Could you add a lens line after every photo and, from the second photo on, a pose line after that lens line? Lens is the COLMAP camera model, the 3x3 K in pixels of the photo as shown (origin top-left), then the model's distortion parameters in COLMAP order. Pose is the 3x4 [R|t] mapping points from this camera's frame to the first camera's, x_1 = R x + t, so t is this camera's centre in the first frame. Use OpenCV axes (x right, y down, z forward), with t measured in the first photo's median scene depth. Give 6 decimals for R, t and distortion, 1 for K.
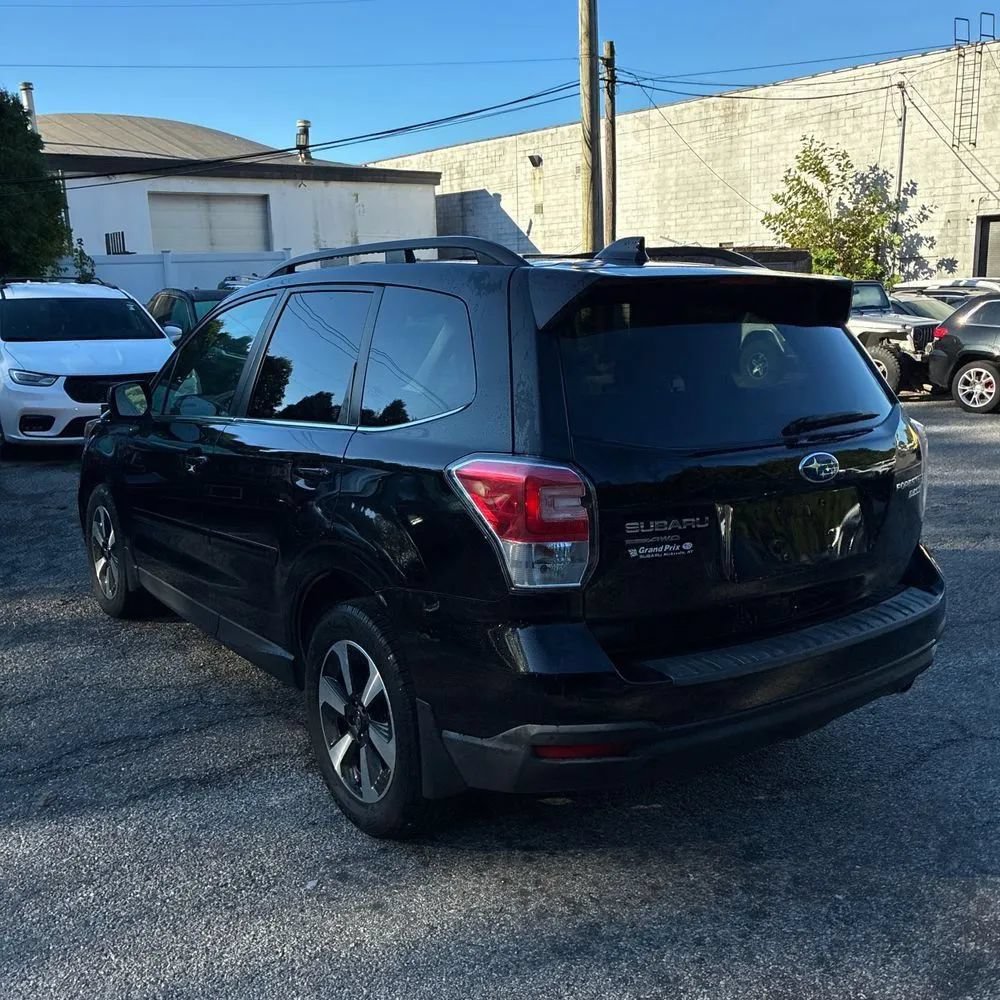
lens RADIAL K [[1022.0, 0, 493.3], [0, 1022.0, 497.7], [0, 0, 1]] dist [0.014415, 0.000000]
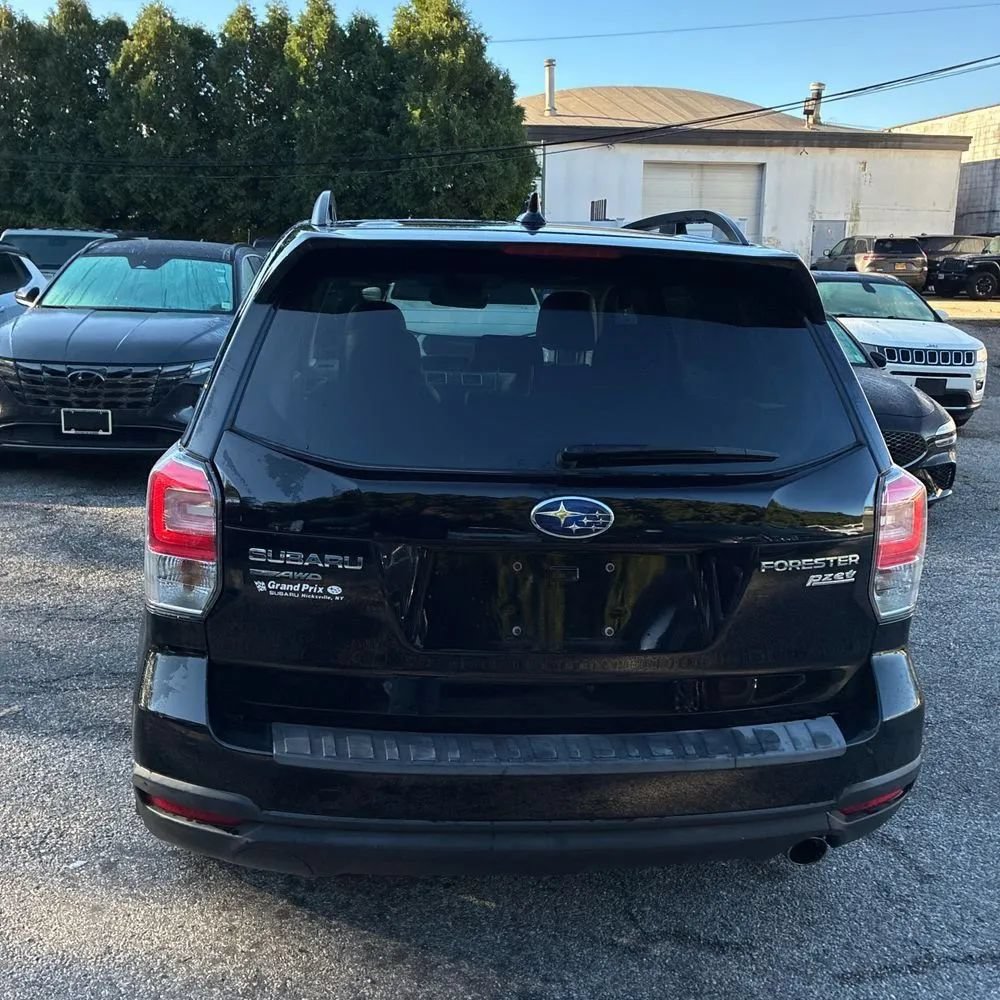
lens RADIAL K [[1022.0, 0, 499.5], [0, 1022.0, 497.8], [0, 0, 1]] dist [0.014415, 0.000000]
pose [[0.878096, 0.144725, -0.456072, 0.453426], [-0.132726, 0.989429, 0.058432, -0.058975], [0.459708, 0.009224, 0.888022, 0.262685]]
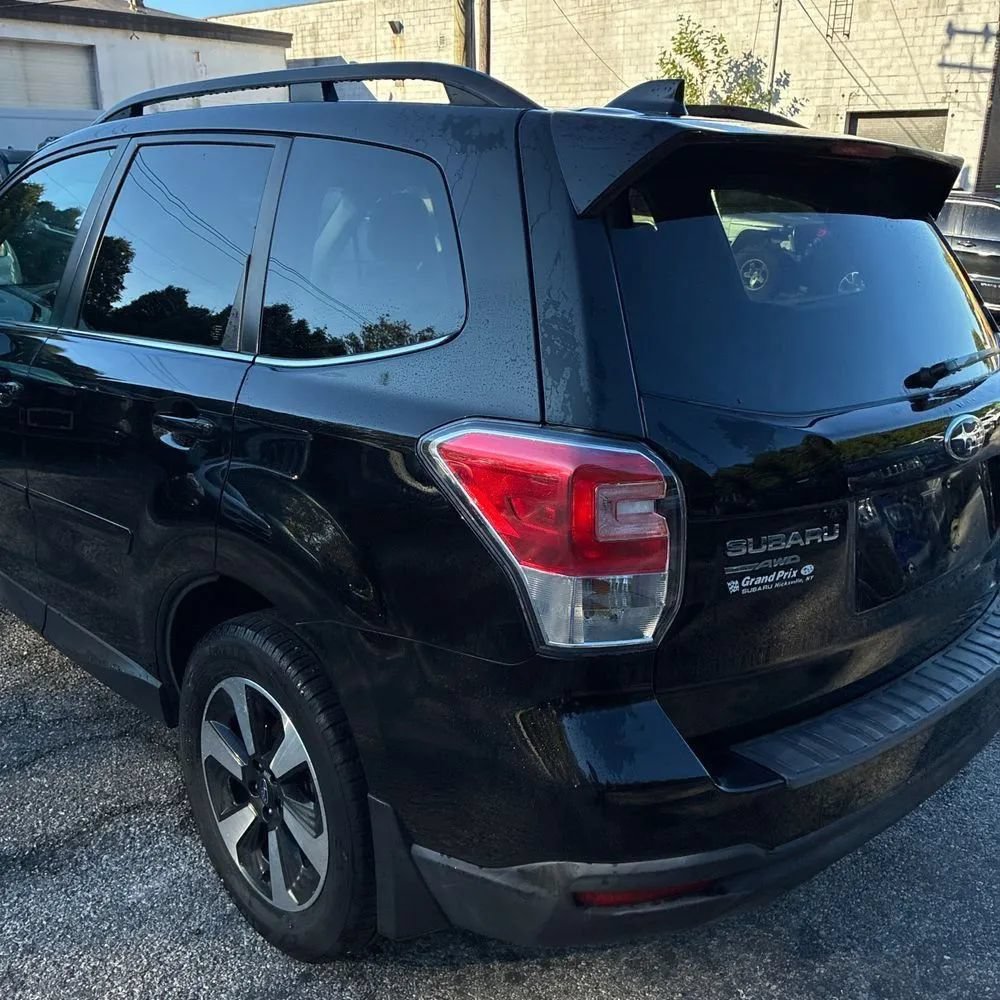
lens RADIAL K [[1022.0, 0, 500.5], [0, 1022.0, 500.0], [0, 0, 1]] dist [0.014415, 0.000000]
pose [[0.988786, -0.005616, 0.149231, -0.067465], [-0.010645, 0.994100, 0.107943, -0.044657], [-0.148957, -0.108322, 0.982893, 0.286512]]
